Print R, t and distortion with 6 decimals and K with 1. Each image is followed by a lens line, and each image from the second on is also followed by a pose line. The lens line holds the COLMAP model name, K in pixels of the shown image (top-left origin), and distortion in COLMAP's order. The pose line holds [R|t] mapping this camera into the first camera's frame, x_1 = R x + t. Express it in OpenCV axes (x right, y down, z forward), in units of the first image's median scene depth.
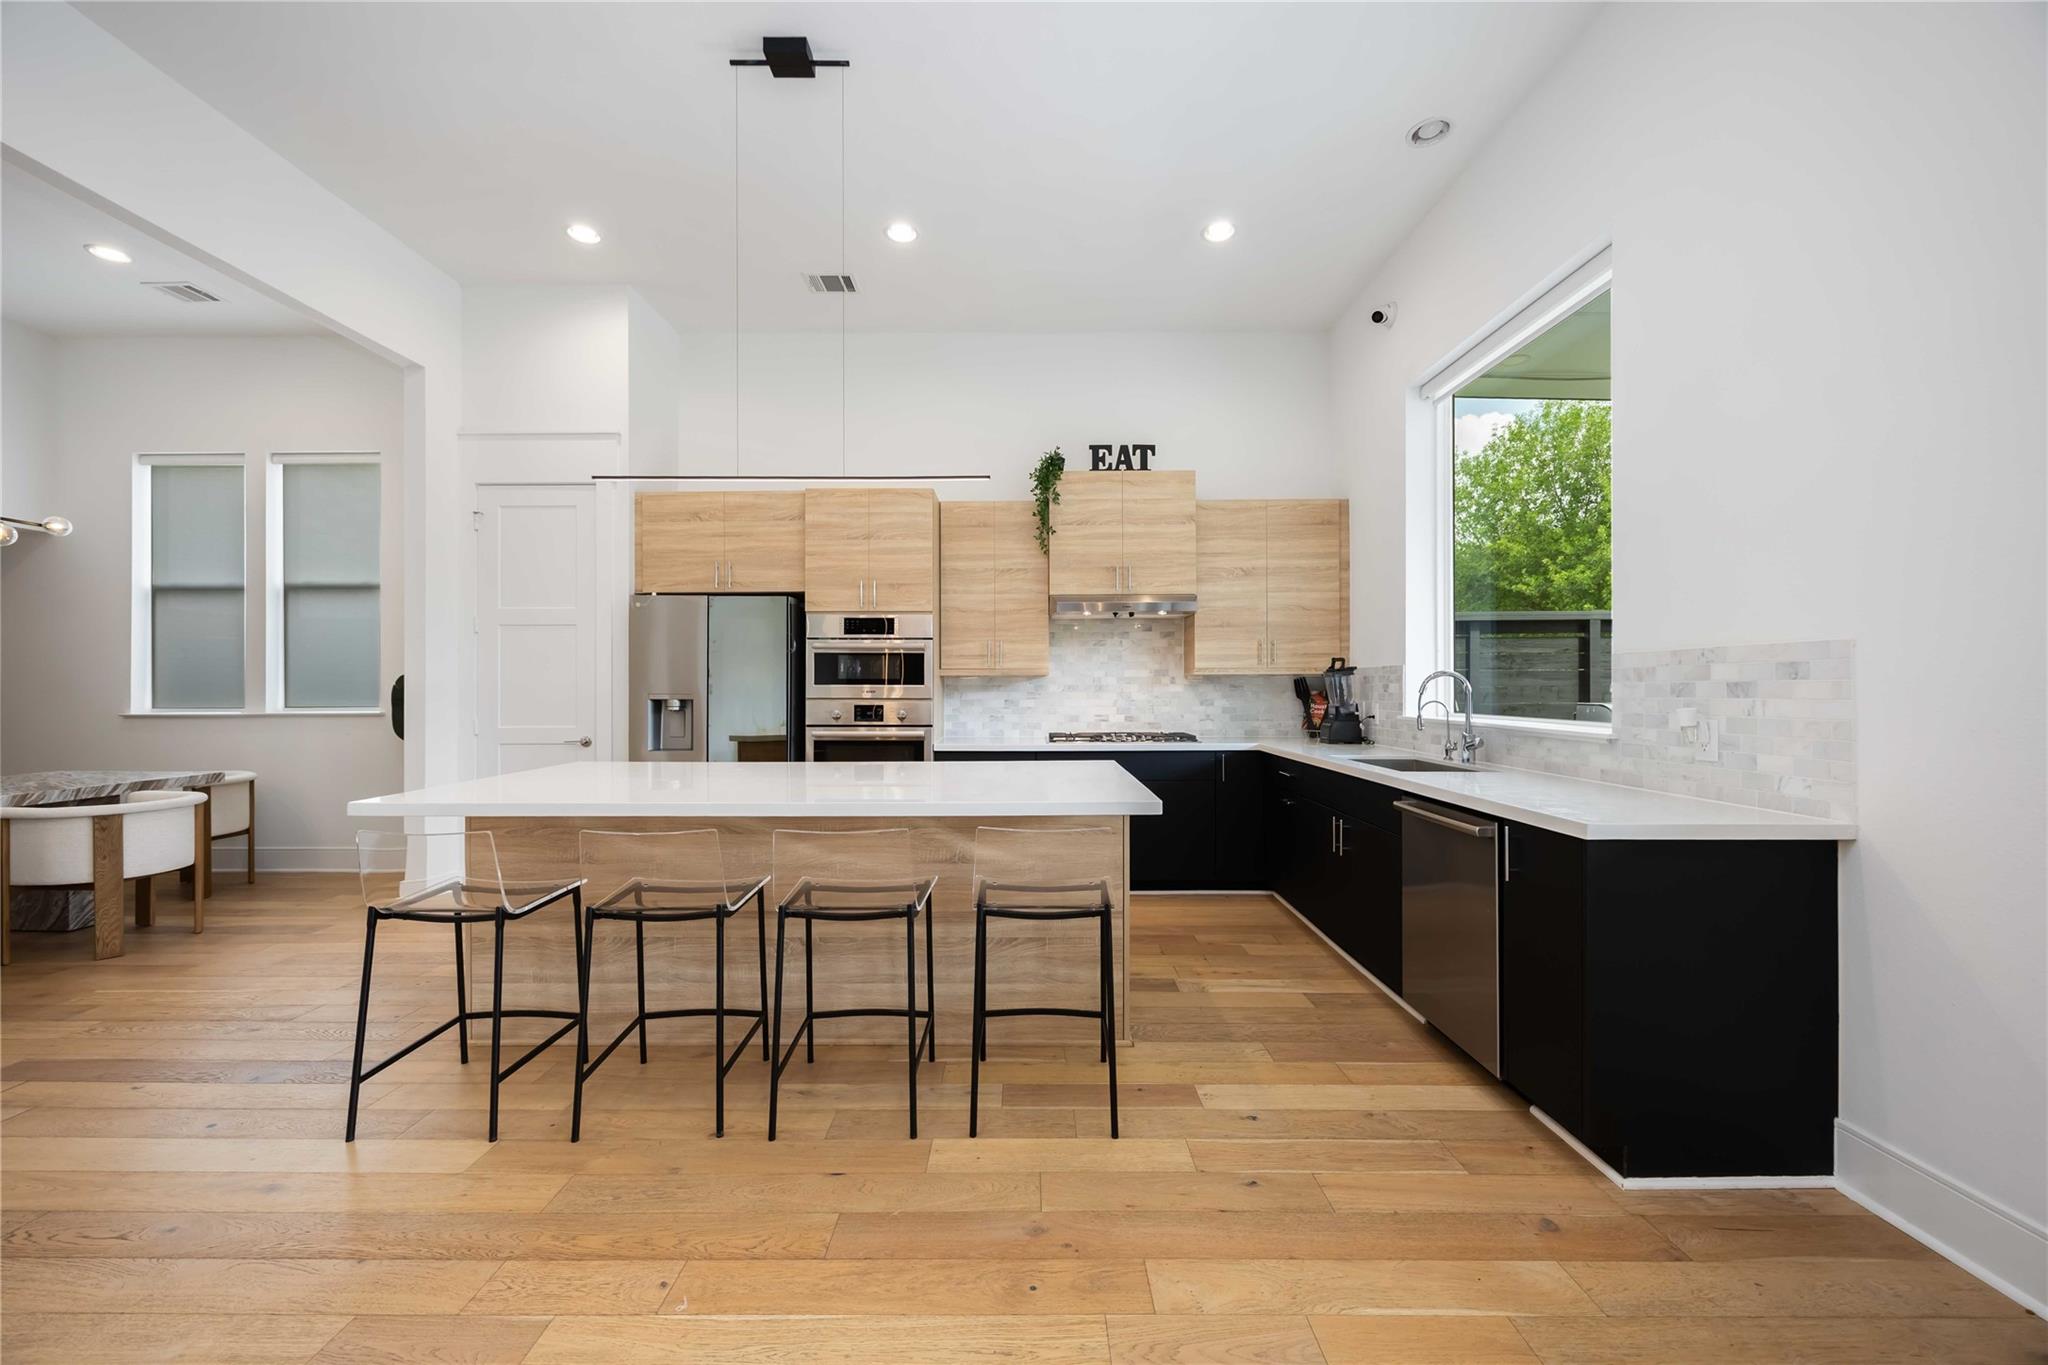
lens RADIAL K [[783.2, 0, 1027.2], [0, 783.2, 685.0], [0, 0, 1]] dist [-0.006224, 0.000007]
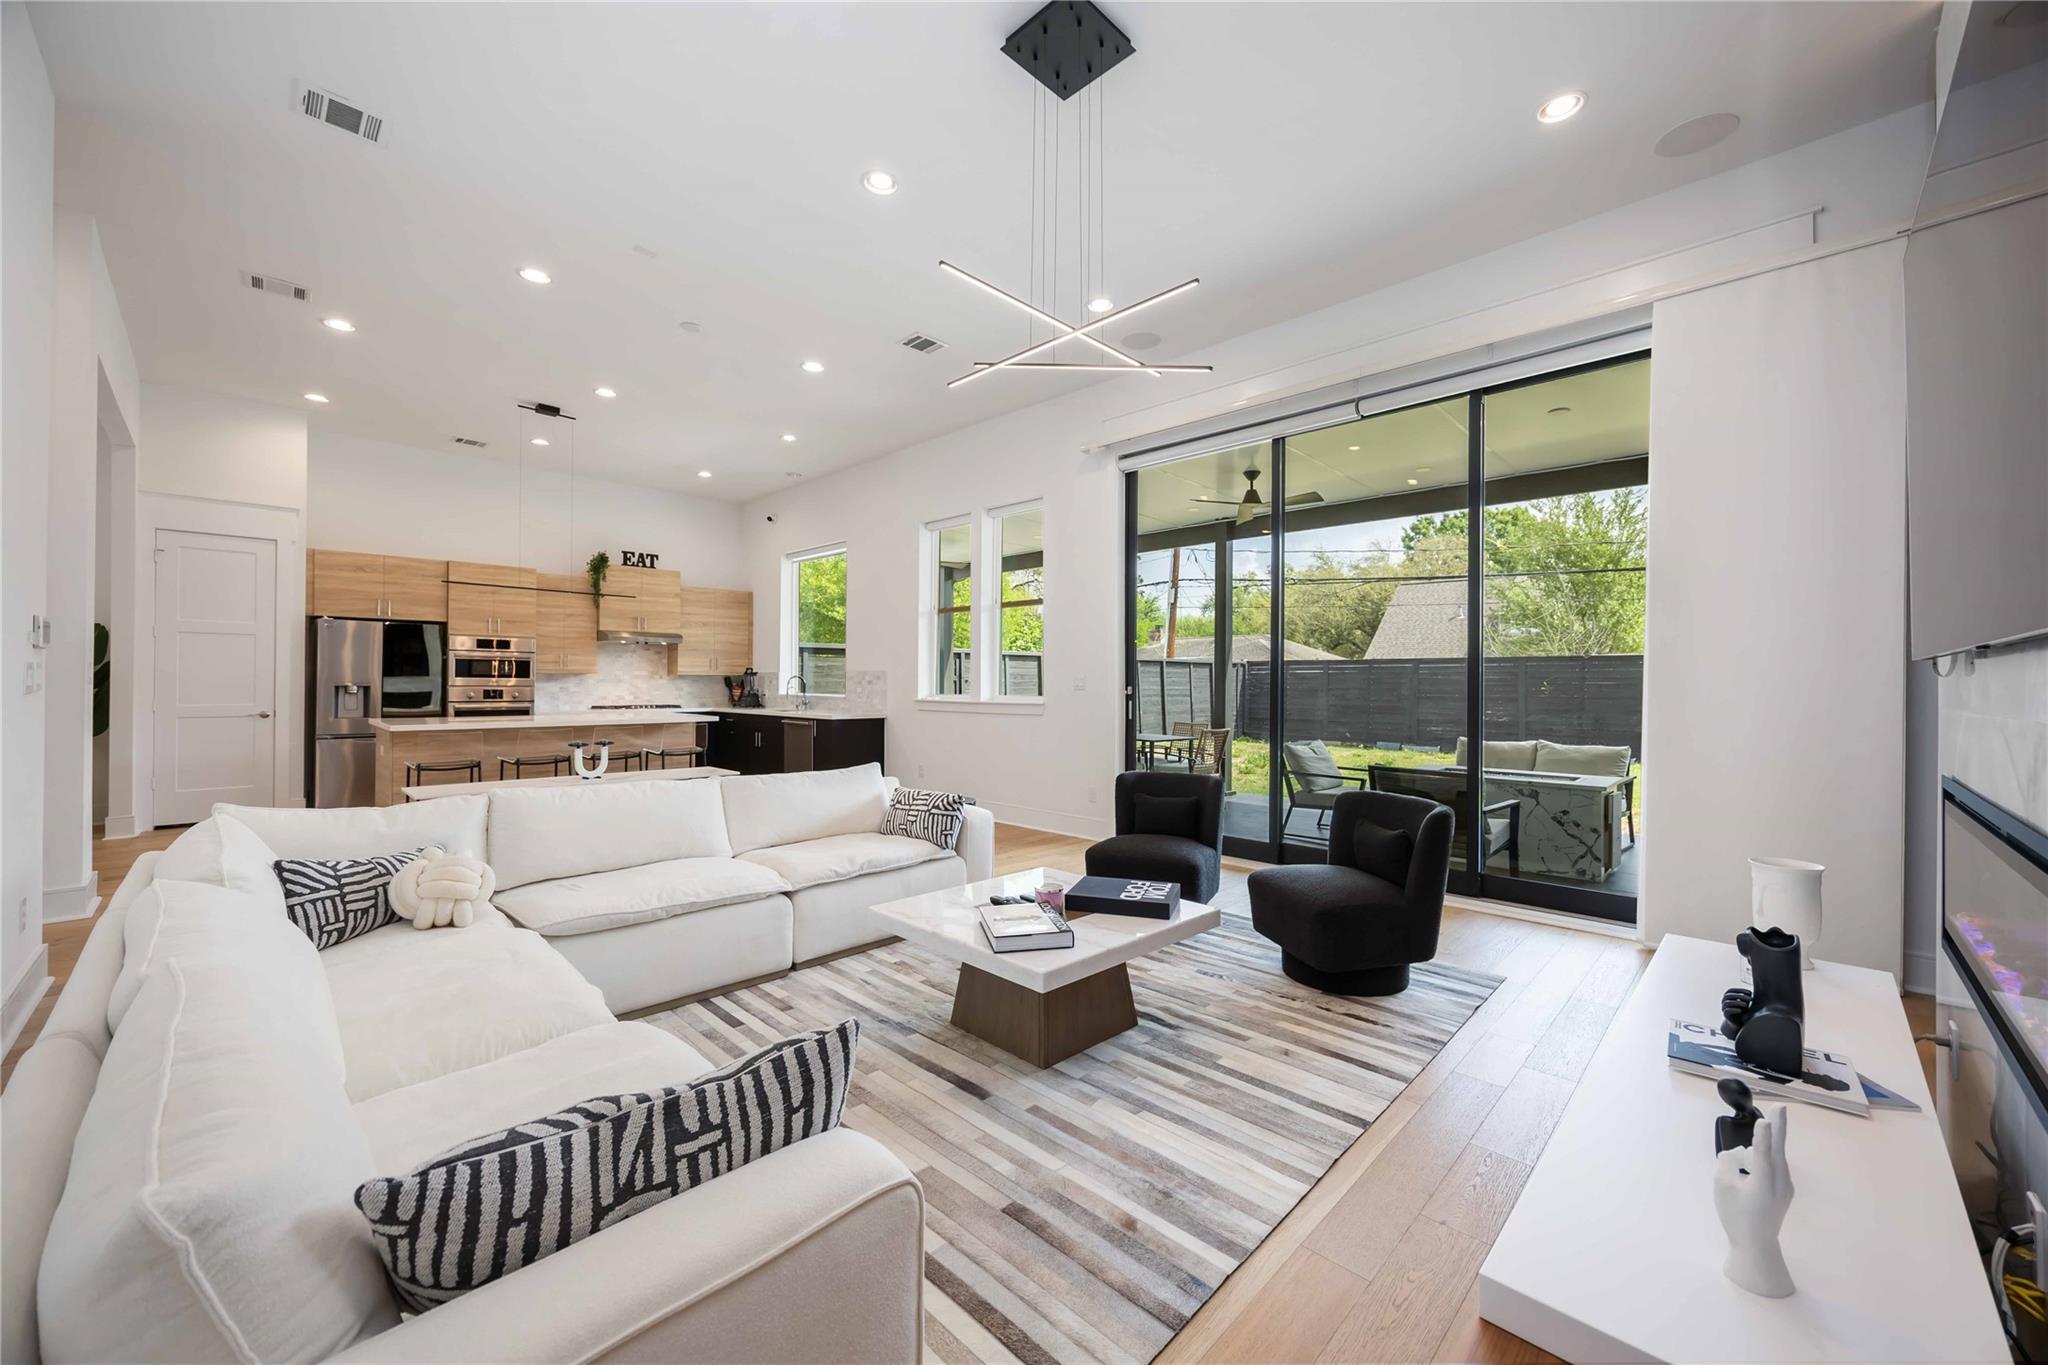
lens RADIAL K [[783.2, 0, 1025.2], [0, 783.2, 682.7], [0, 0, 1]] dist [-0.006224, 0.000007]
pose [[0.698995, 0.006993, 0.715092, -0.584991], [-0.008505, 0.999963, -0.001465, 0.002847], [-0.715076, -0.005058, 0.699029, -1.003380]]
